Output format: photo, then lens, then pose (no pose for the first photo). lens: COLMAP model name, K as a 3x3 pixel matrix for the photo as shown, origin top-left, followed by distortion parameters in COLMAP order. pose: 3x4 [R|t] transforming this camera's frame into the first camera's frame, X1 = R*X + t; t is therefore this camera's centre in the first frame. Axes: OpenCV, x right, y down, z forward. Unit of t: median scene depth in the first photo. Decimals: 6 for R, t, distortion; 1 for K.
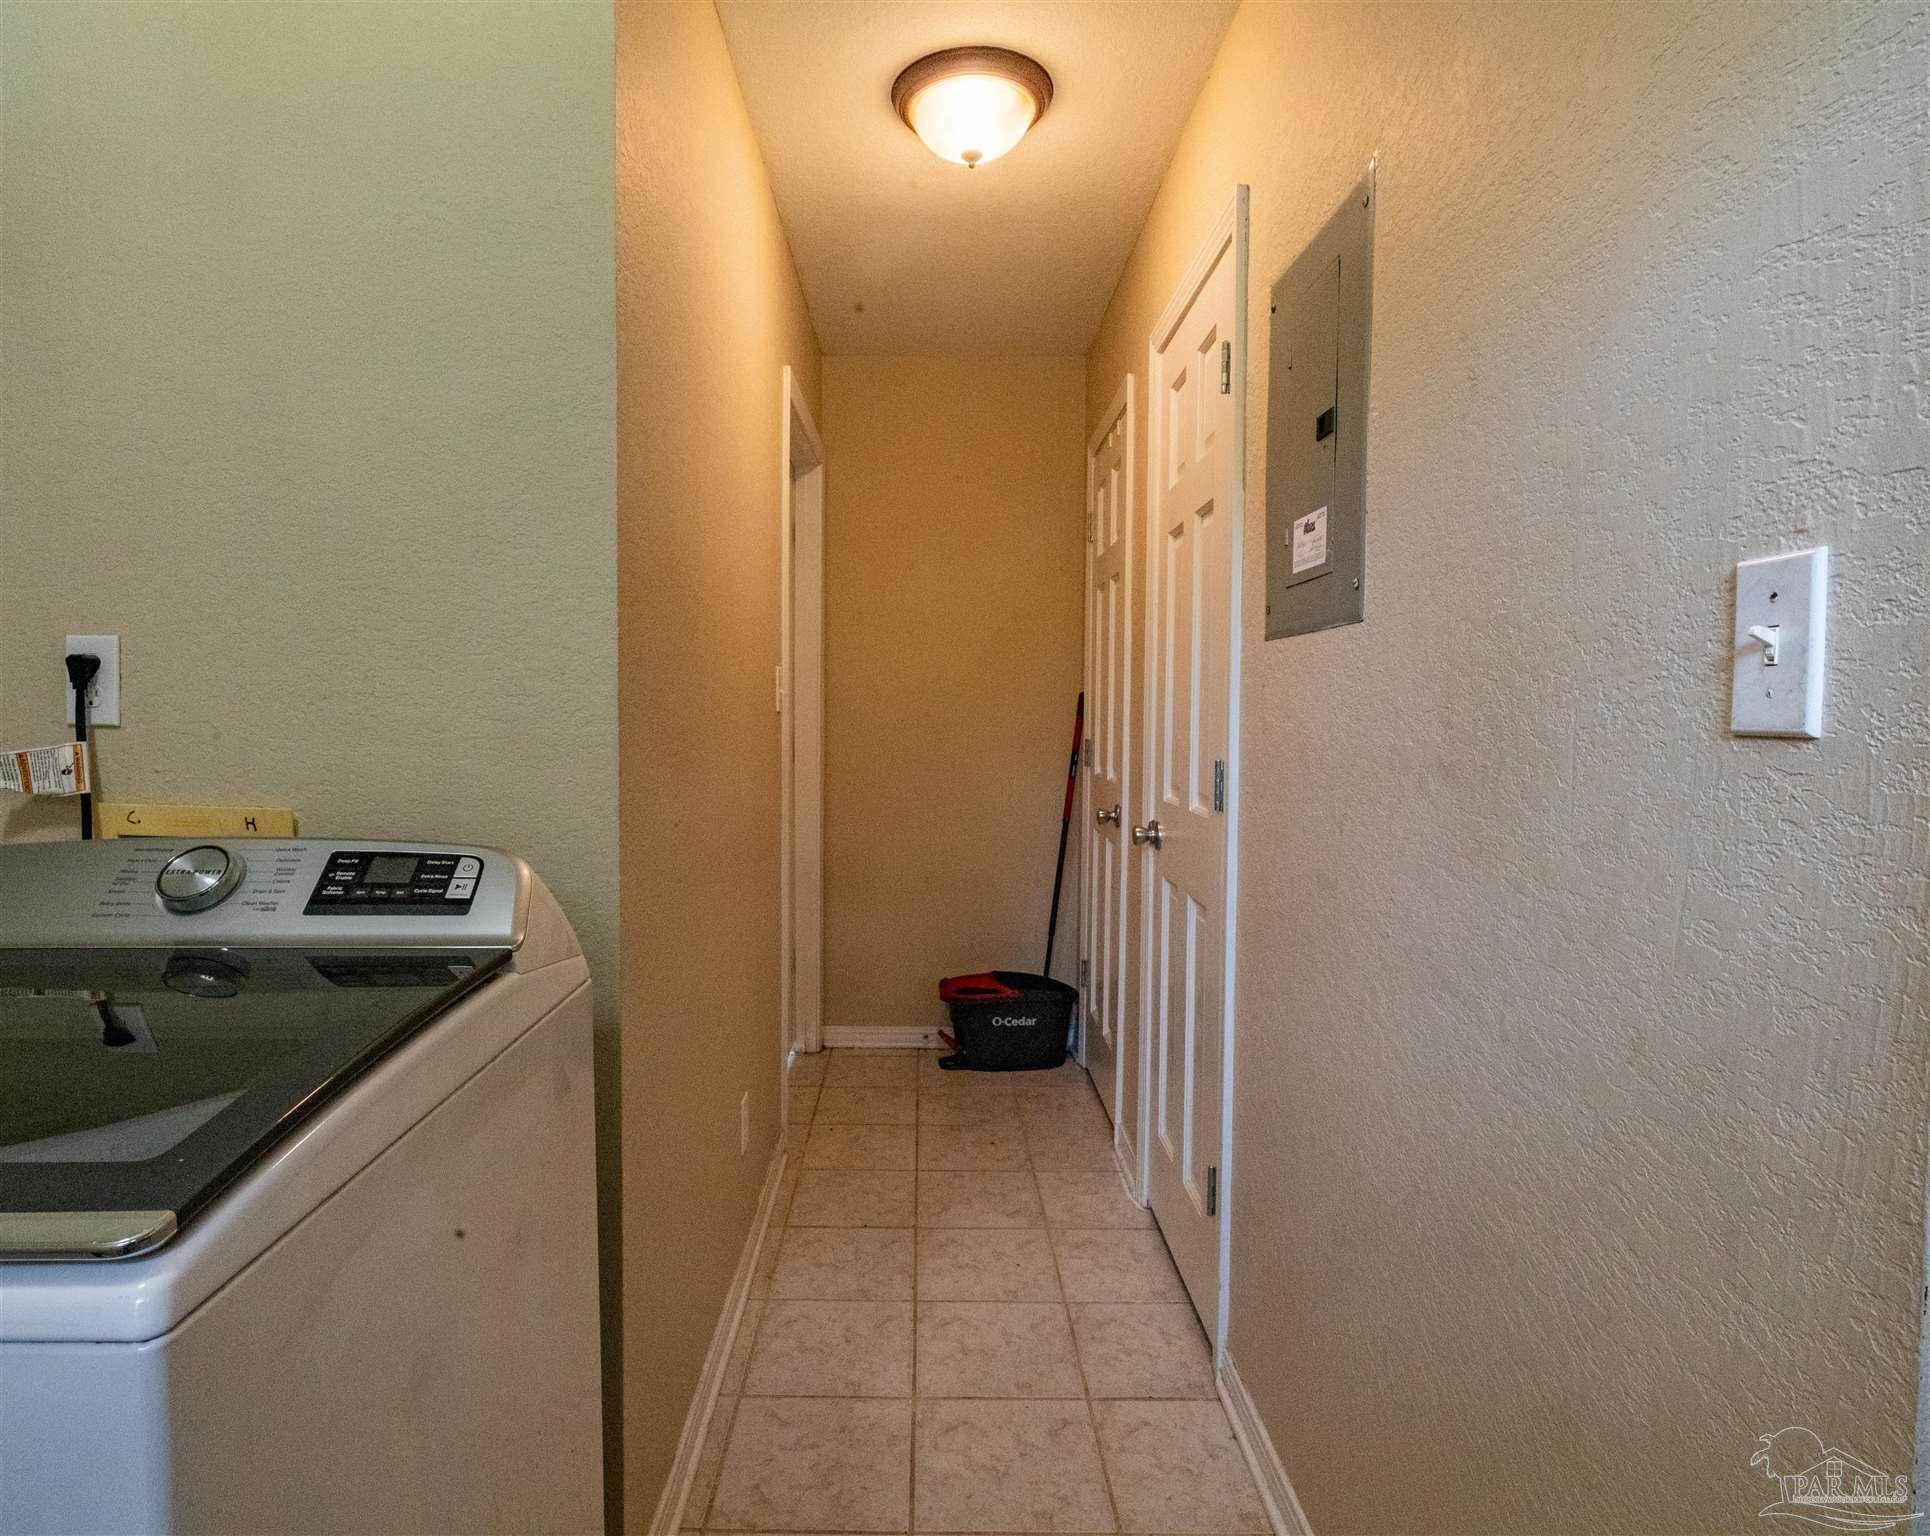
lens RADIAL K [[1064.0, 0, 965.0], [0, 1064.0, 768.0], [0, 0, 1]] dist [-0.000322, 0.000002]
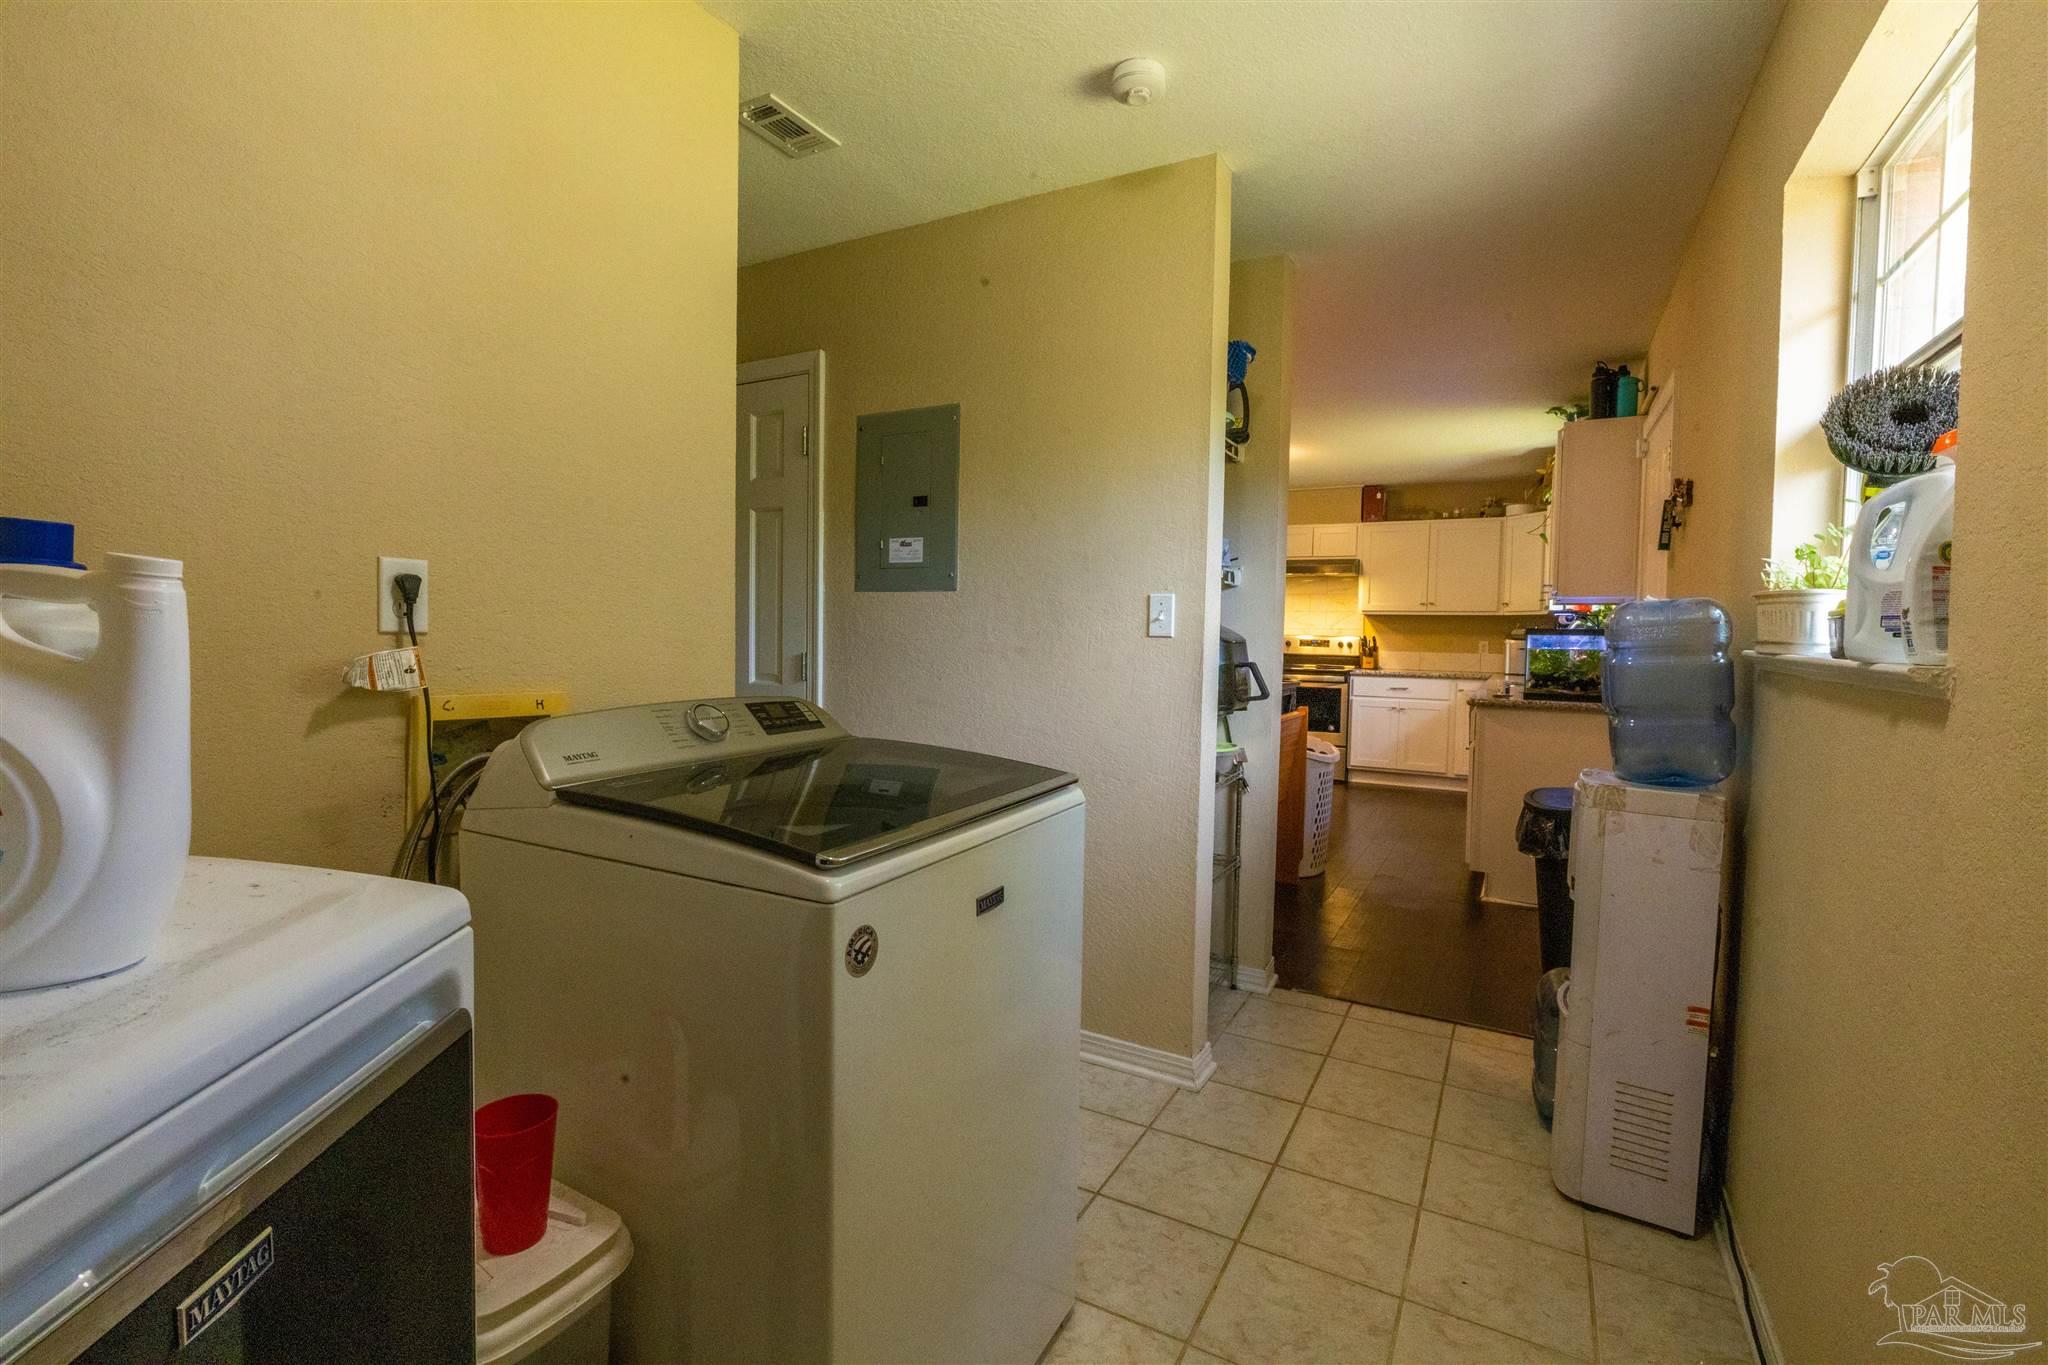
lens RADIAL K [[934.9, 0, 1024.0], [0, 934.9, 682.5], [0, 0, 1]] dist [-0.000137, -0.000005]
pose [[0.469056, -0.044282, 0.882058, -1.461597], [0.035123, 0.998887, 0.031469, 0.008111], [-0.882470, 0.016219, 0.470090, -0.132989]]
